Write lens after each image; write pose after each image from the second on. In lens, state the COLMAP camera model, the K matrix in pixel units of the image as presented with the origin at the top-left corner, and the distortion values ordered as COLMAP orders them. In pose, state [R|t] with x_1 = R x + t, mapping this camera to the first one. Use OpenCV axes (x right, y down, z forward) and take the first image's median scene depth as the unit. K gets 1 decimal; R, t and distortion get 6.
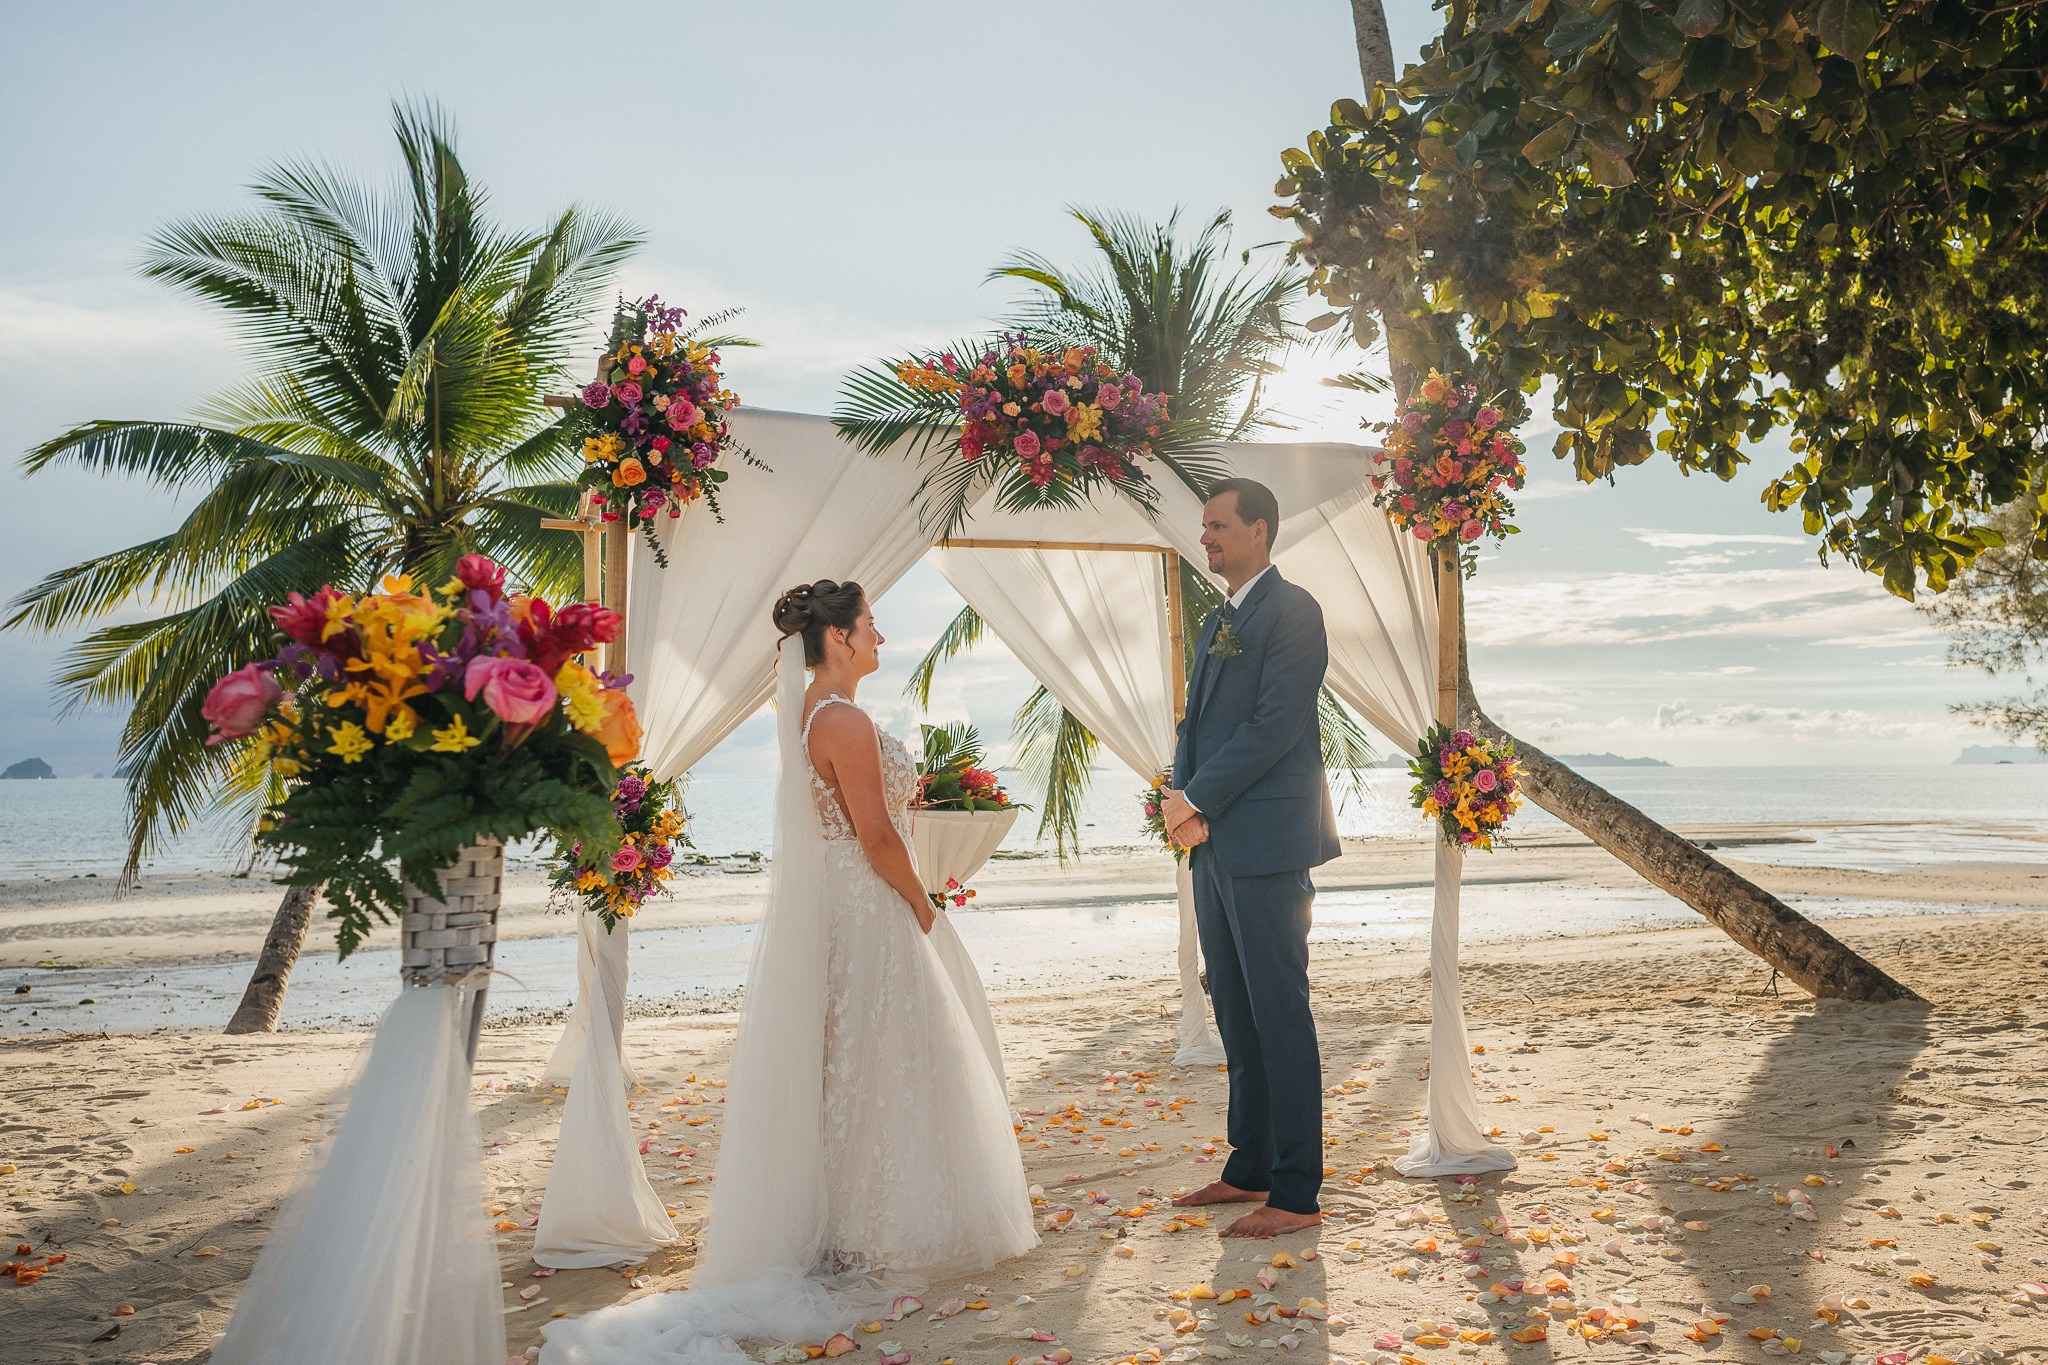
lens RADIAL K [[1679.6, 0, 1207.2], [0, 1679.6, 637.7], [0, 0, 1]] dist [0.000066, 0.003085]
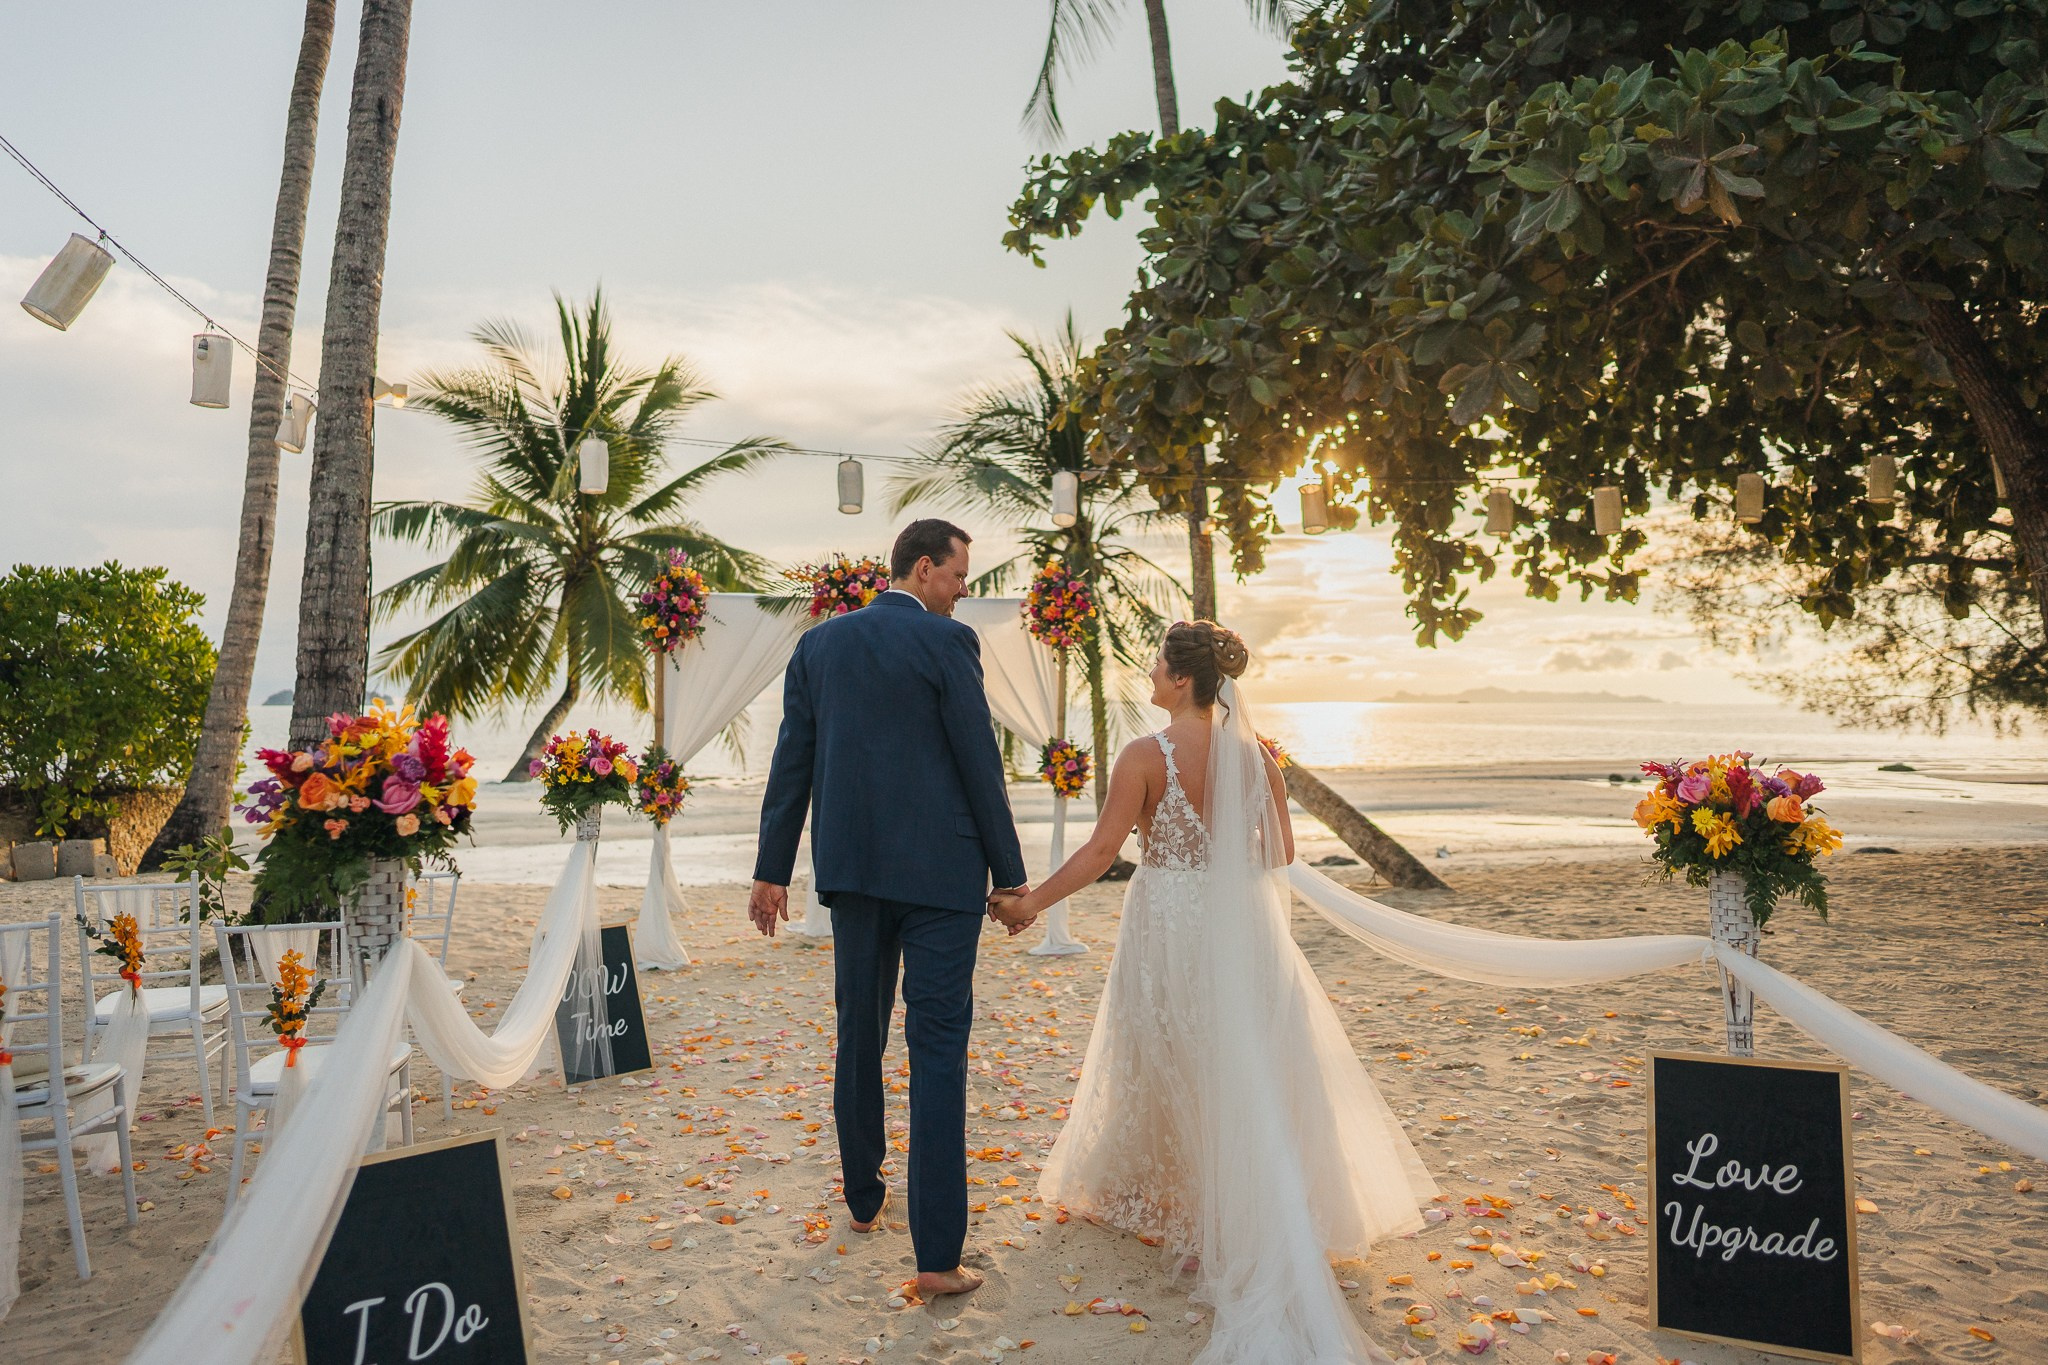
lens RADIAL K [[1470.4, 0, 991.2], [0, 1470.4, 679.2], [0, 0, 1]] dist [0.002433, -0.000320]
pose [[0.986828, 0.002675, -0.161748, 0.380450], [0.007406, 0.998068, 0.061689, -0.138140], [0.161601, -0.062074, 0.984902, -0.813473]]
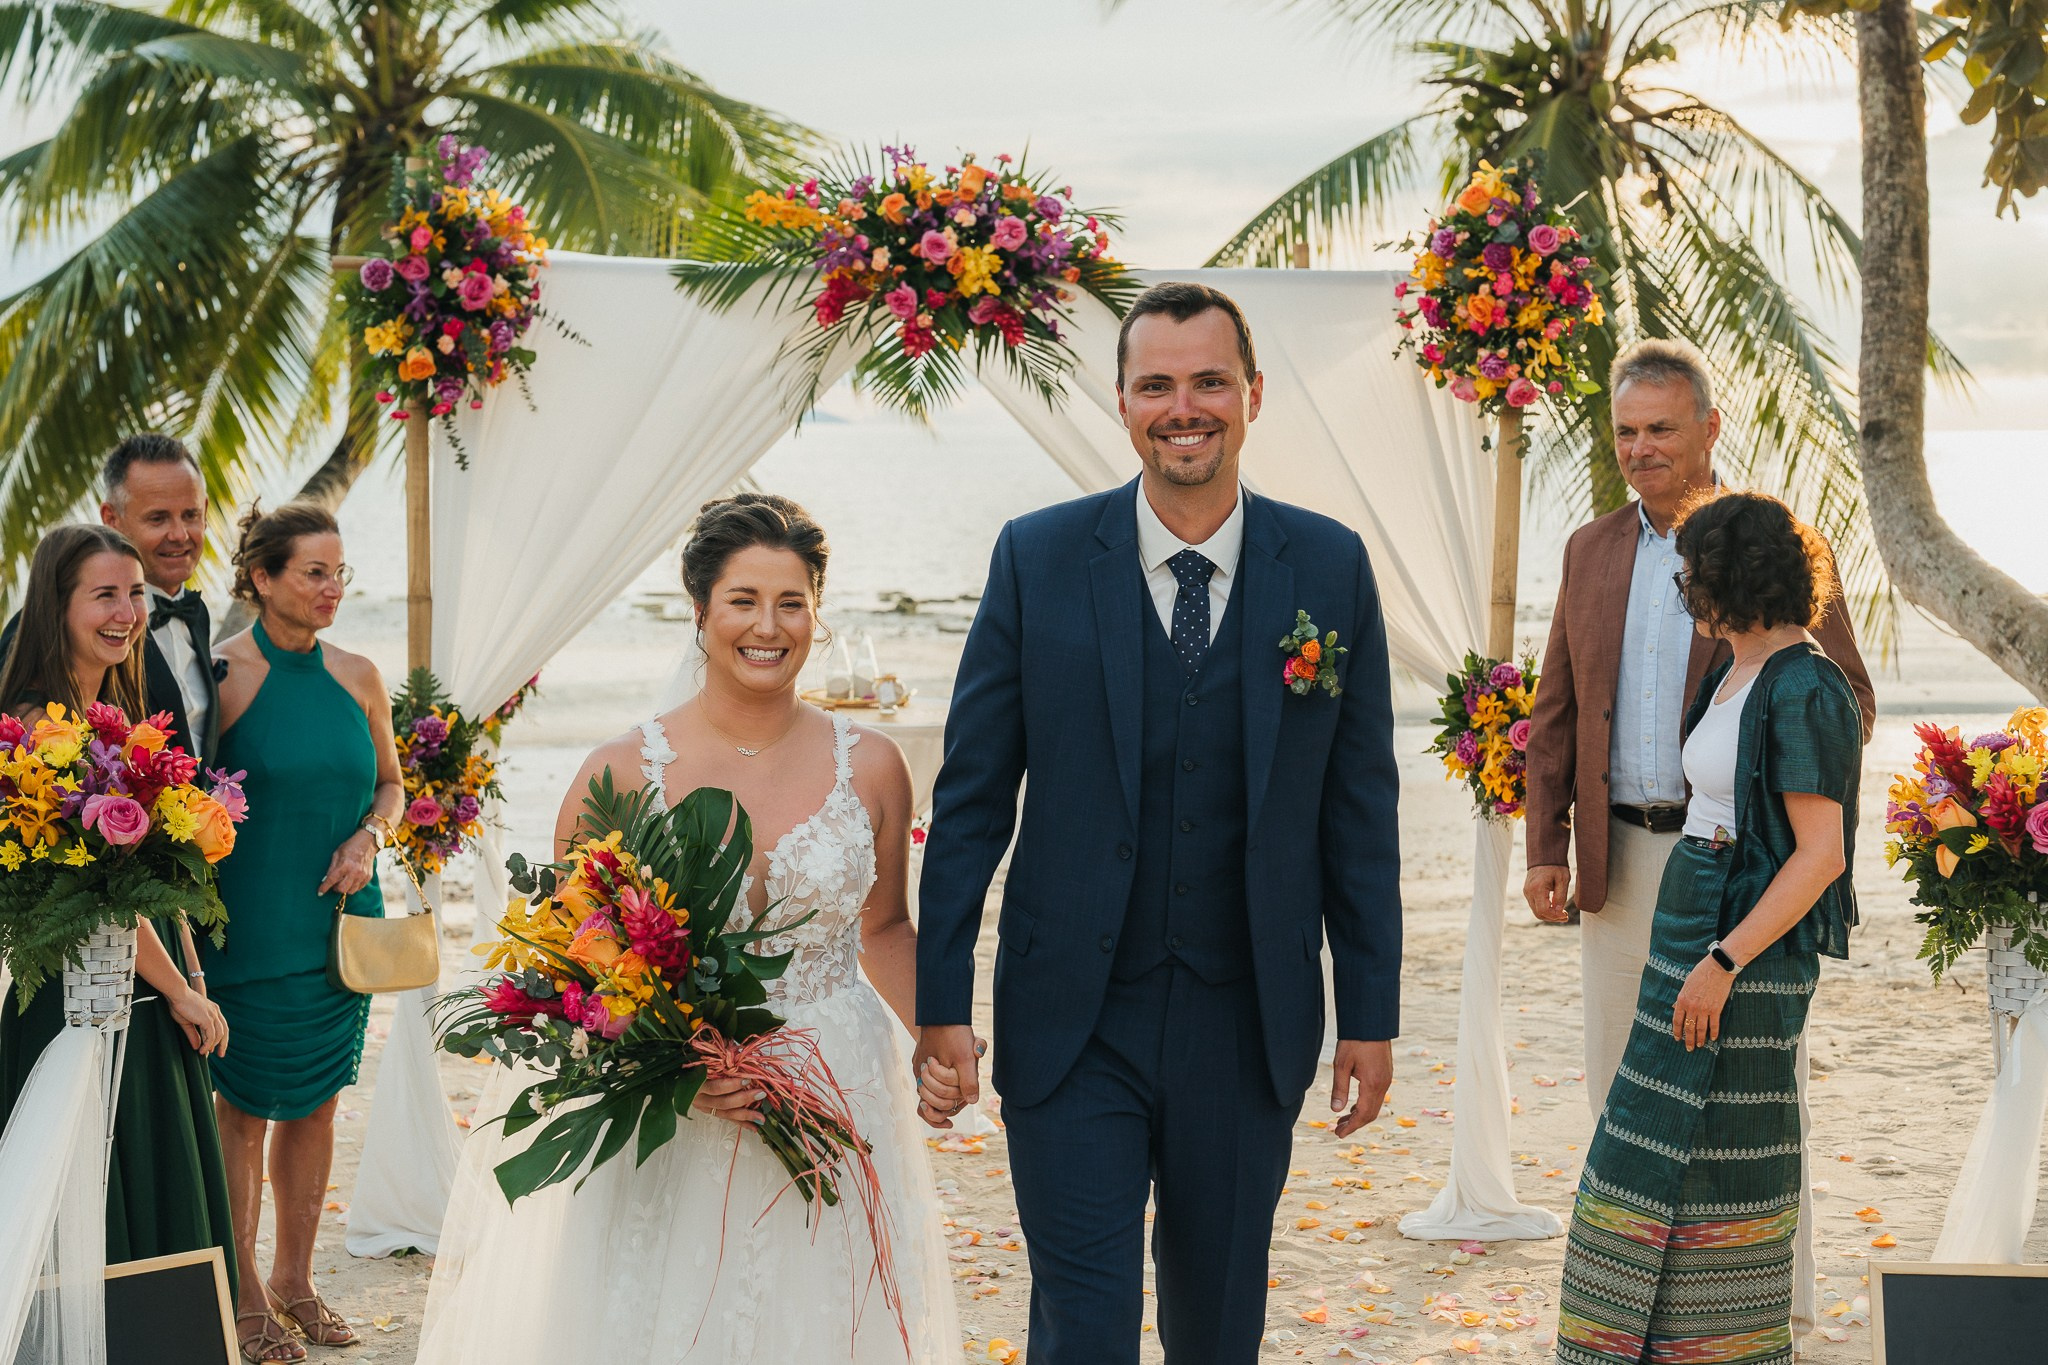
lens RADIAL K [[3257.1, 0, 974.2], [0, 3257.1, 687.2], [0, 0, 1]] dist [0.001348, 0.098023]
pose [[0.960270, 0.036597, -0.276663, 0.349952], [0.007664, 0.987532, 0.157231, -0.174442], [0.278968, -0.153105, 0.948017, -0.459129]]
